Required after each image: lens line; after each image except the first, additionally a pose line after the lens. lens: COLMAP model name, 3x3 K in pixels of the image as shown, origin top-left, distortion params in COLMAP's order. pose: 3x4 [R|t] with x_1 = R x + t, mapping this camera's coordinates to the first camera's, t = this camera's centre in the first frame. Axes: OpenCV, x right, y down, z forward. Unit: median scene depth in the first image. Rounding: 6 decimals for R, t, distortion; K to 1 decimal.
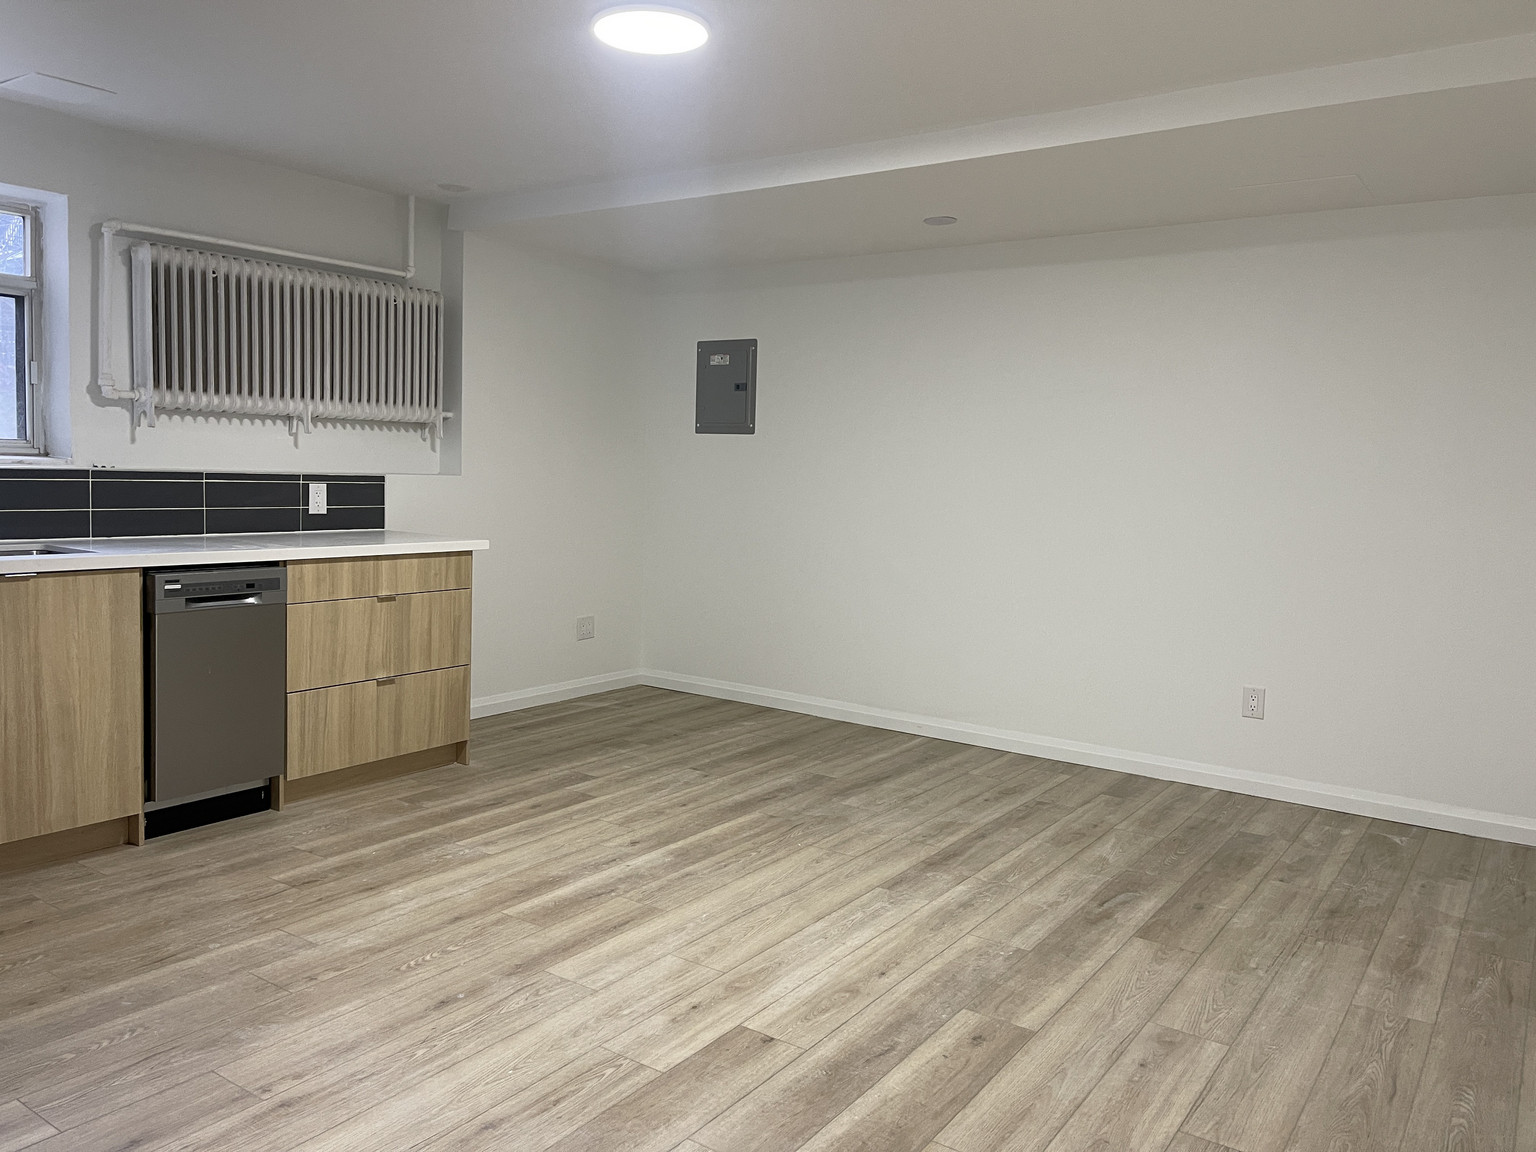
lens RADIAL K [[1166.6, 0, 759.7], [0, 1166.6, 580.2], [0, 0, 1]] dist [0.071962, -0.087756]
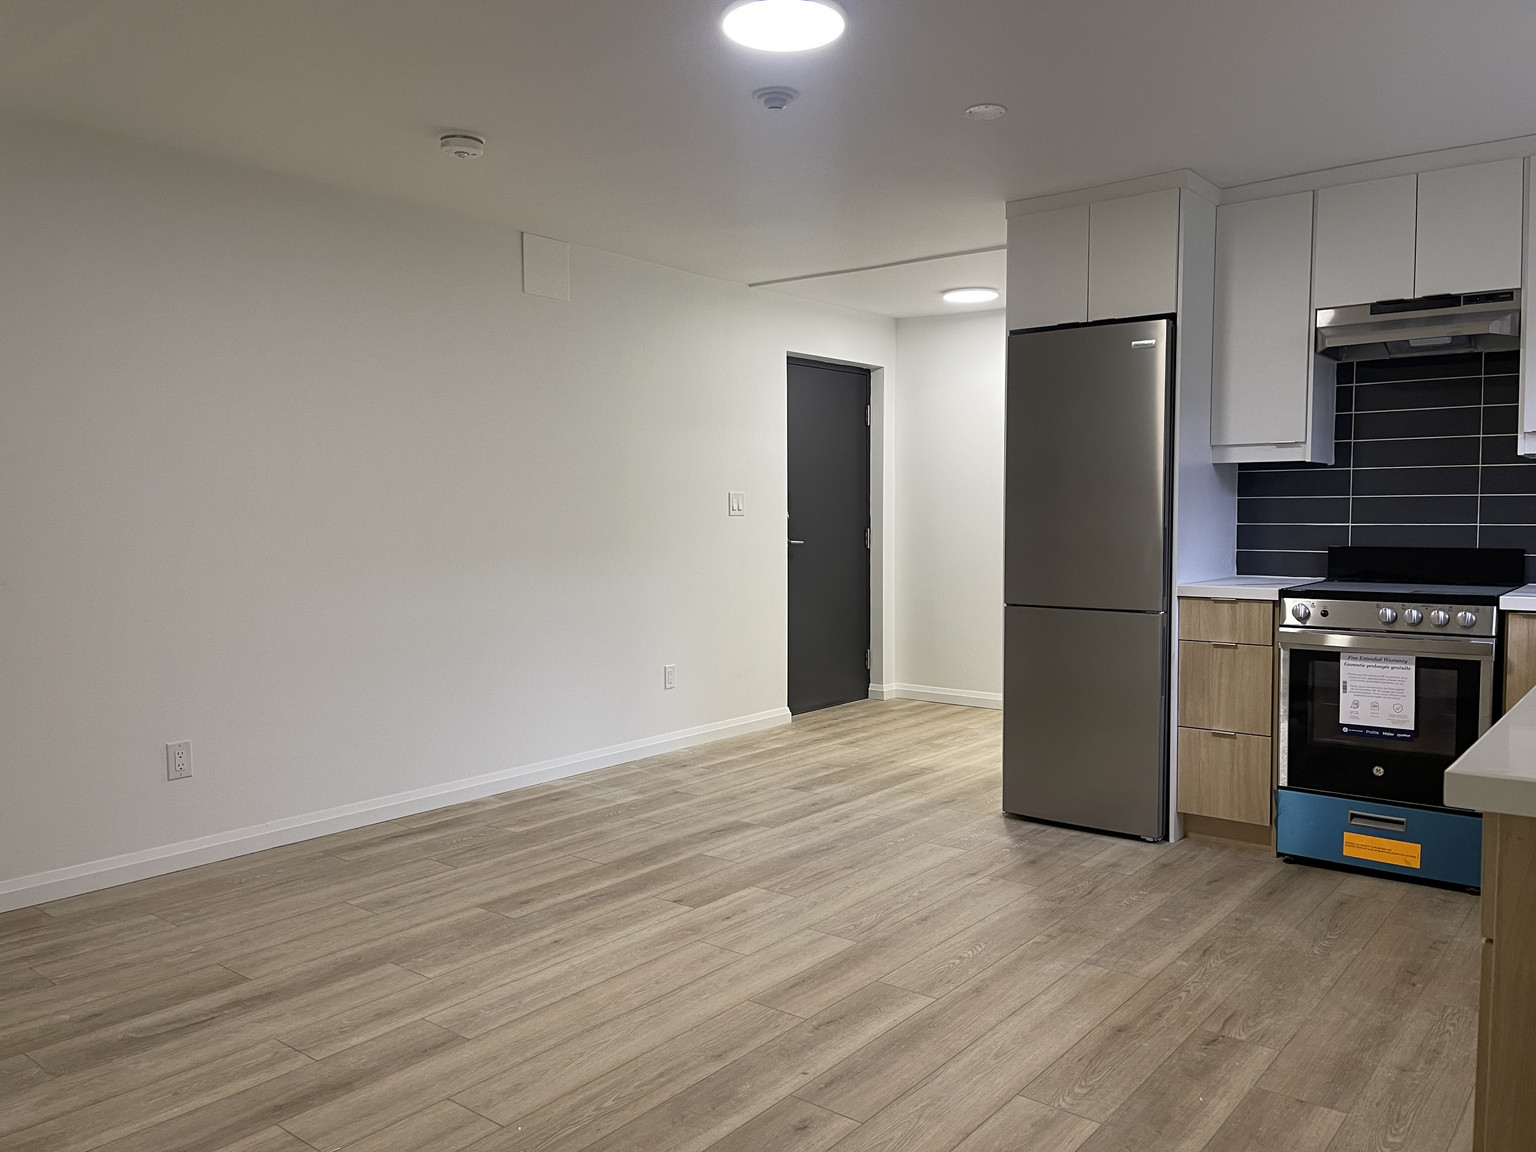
lens RADIAL K [[1166.6, 0, 759.7], [0, 1166.6, 580.2], [0, 0, 1]] dist [0.071962, -0.087756]
pose [[-0.996864, -0.029945, 0.073252, -0.131739], [-0.018028, 0.987236, 0.158238, -0.152214], [-0.077056, 0.156421, -0.984680, 1.678758]]
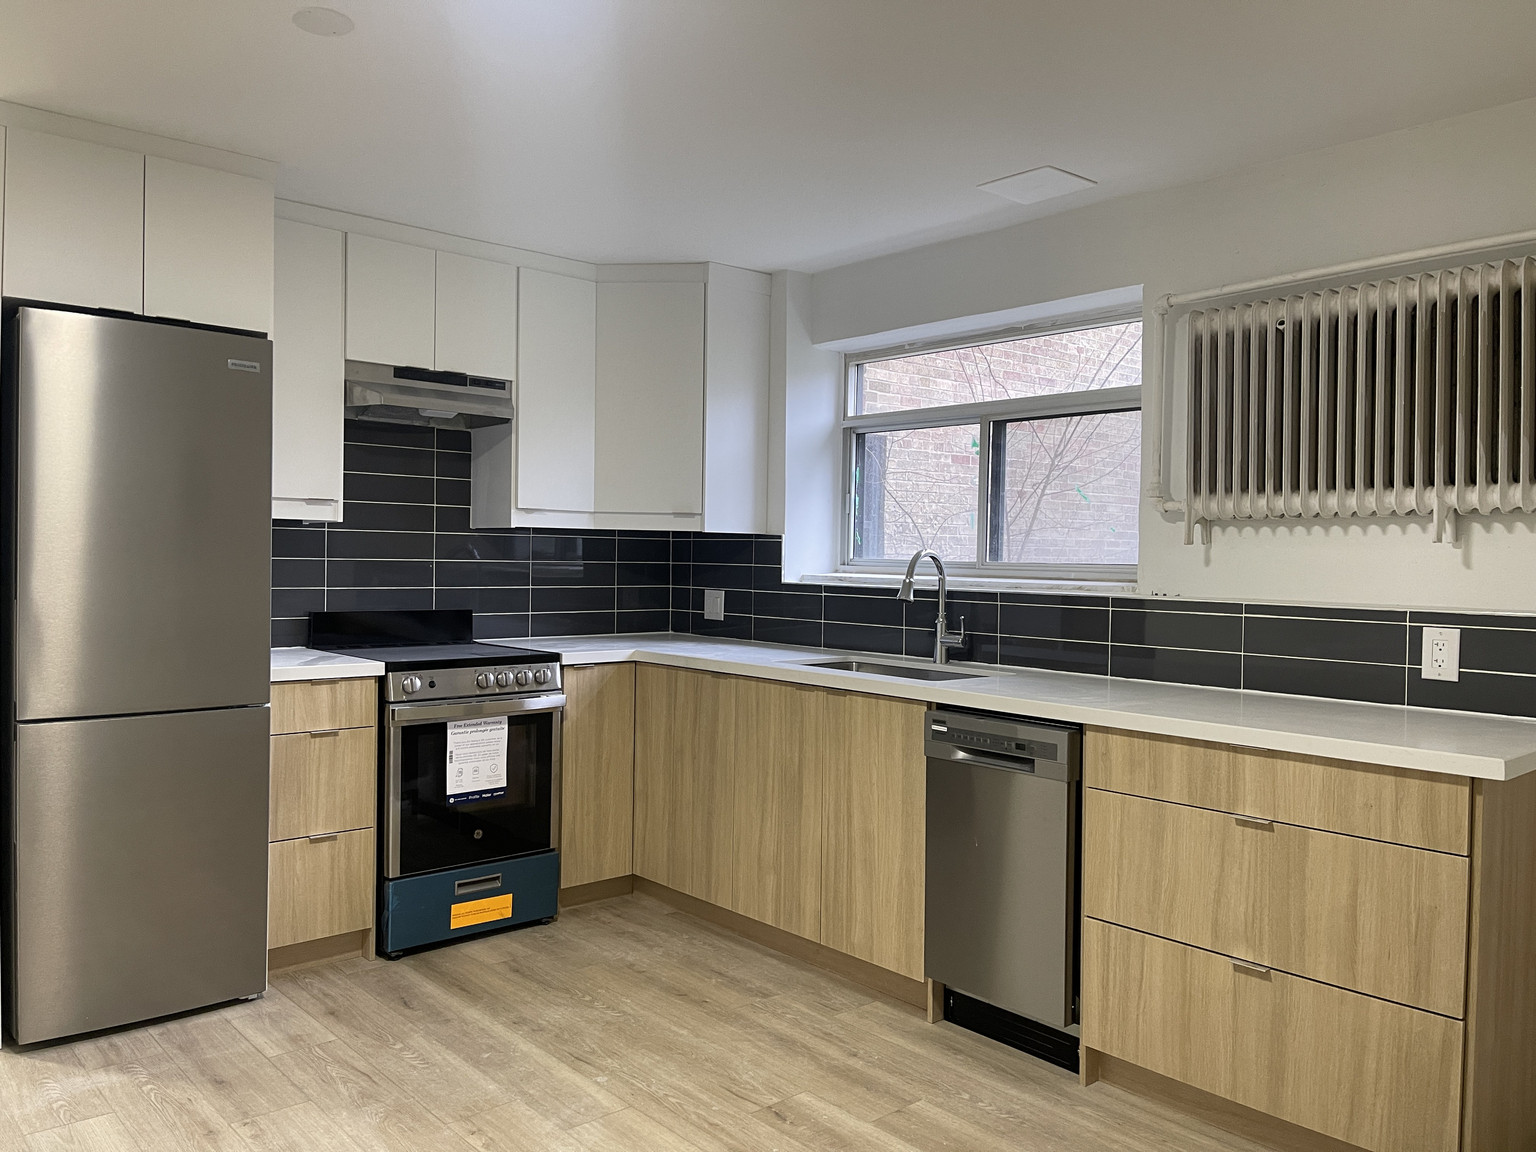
lens RADIAL K [[1166.6, 0, 759.7], [0, 1166.6, 580.2], [0, 0, 1]] dist [0.071962, -0.087756]
pose [[-0.239299, -0.013915, -0.970846, 0.367655], [-0.117077, 0.993015, 0.014625, -0.100748], [0.963861, 0.117164, -0.239257, 1.095504]]
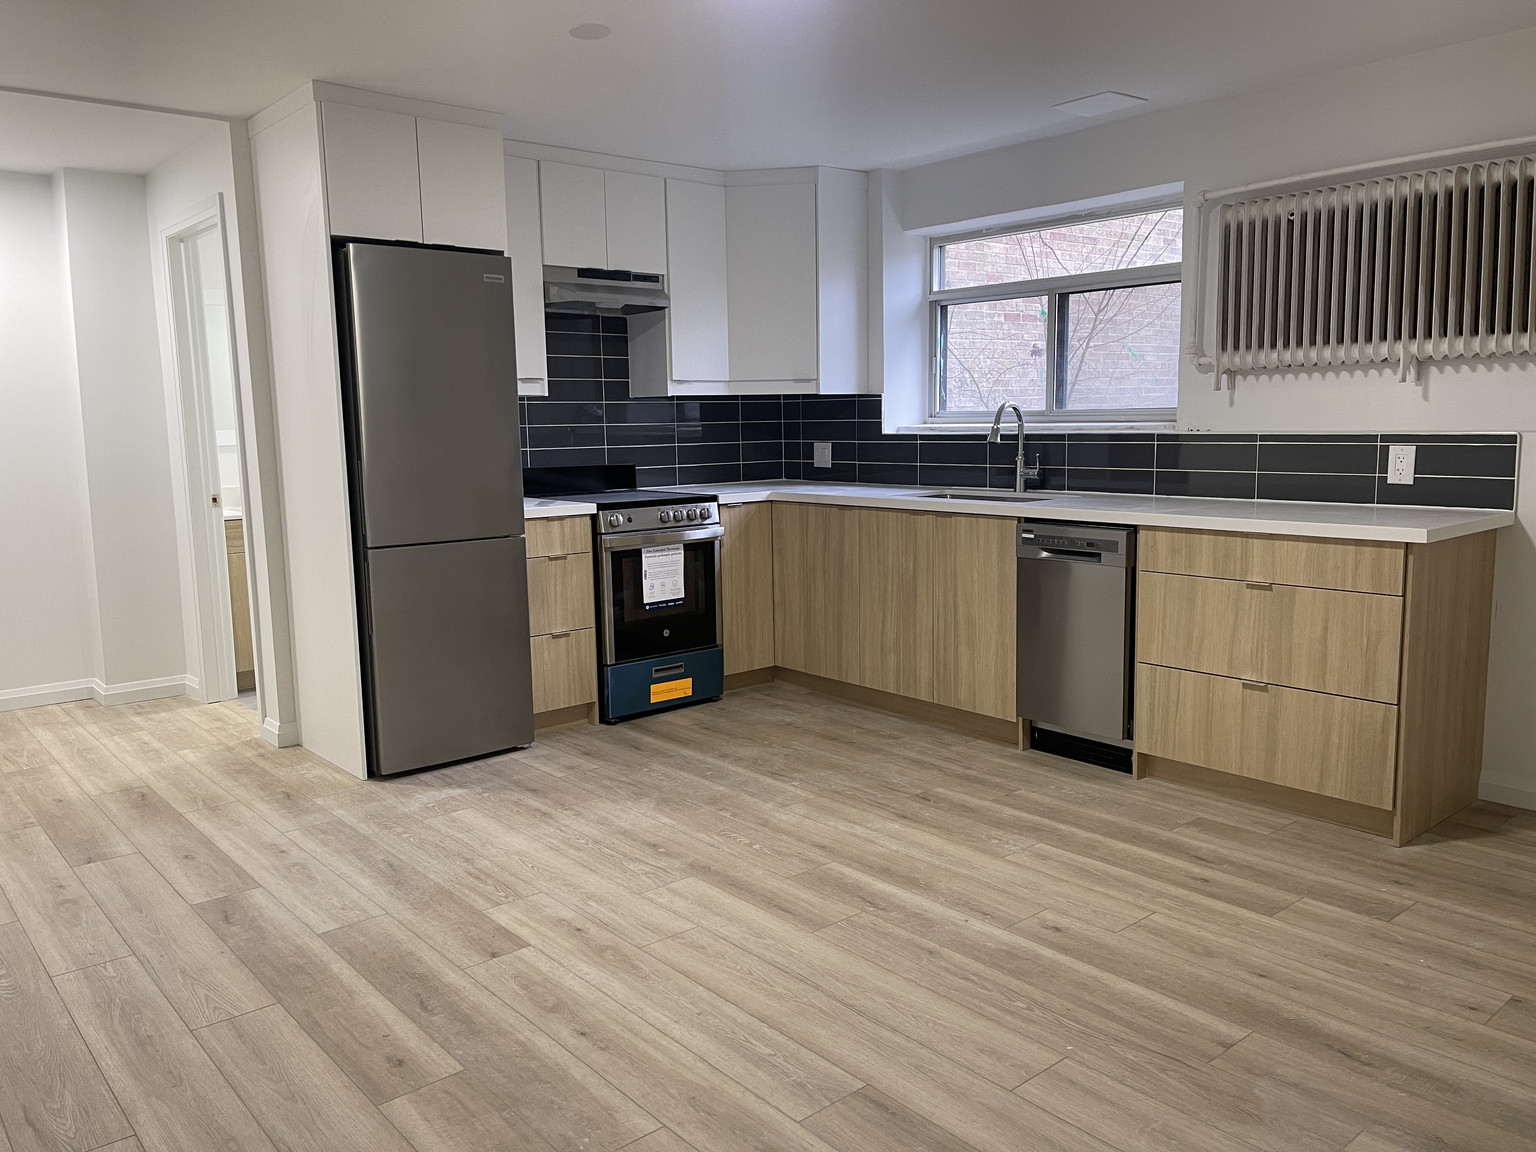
lens RADIAL K [[1166.6, 0, 759.7], [0, 1166.6, 580.2], [0, 0, 1]] dist [0.071962, -0.087756]
pose [[-0.259460, 0.109960, -0.959474, 0.691021], [-0.083432, 0.987230, 0.135703, -0.087176], [0.962143, 0.115260, -0.246972, 1.065479]]
